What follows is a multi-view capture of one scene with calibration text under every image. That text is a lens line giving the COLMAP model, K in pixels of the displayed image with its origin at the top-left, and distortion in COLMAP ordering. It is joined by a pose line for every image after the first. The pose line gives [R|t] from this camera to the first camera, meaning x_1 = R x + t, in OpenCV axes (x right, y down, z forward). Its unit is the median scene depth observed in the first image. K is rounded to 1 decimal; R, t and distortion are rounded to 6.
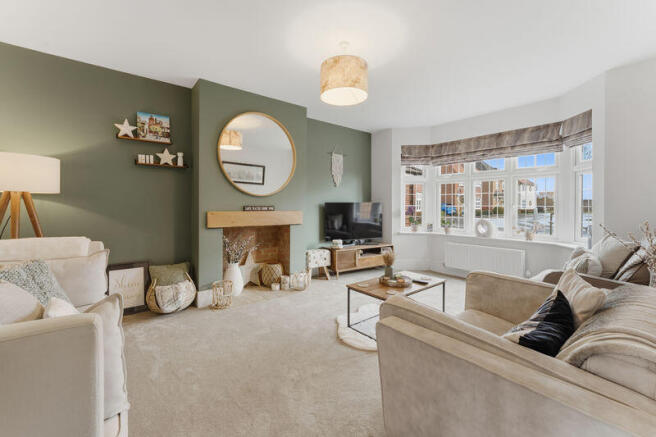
lens RADIAL K [[267.5, 0, 326.2], [0, 267.5, 215.4], [0, 0, 1]] dist [-0.000662, -0.000011]
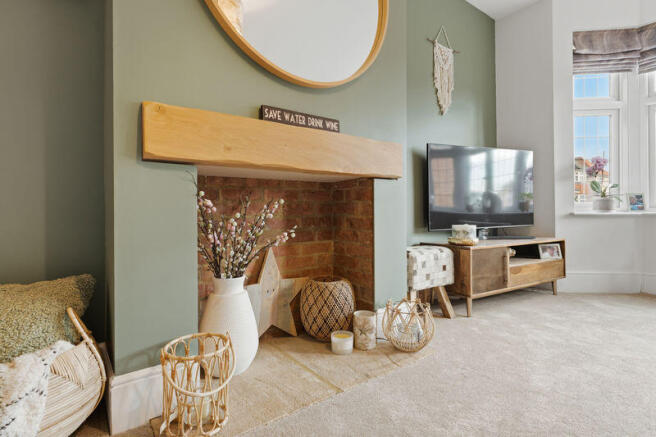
lens RADIAL K [[343.8, 0, 328.0], [0, 343.8, 218.5], [0, 0, 1]] dist [0.000684, 0.000178]
pose [[0.999189, -0.011192, -0.038685, -0.181114], [0.011113, 0.999936, -0.002258, 0.093366], [0.038708, 0.001826, 0.999249, 0.501420]]
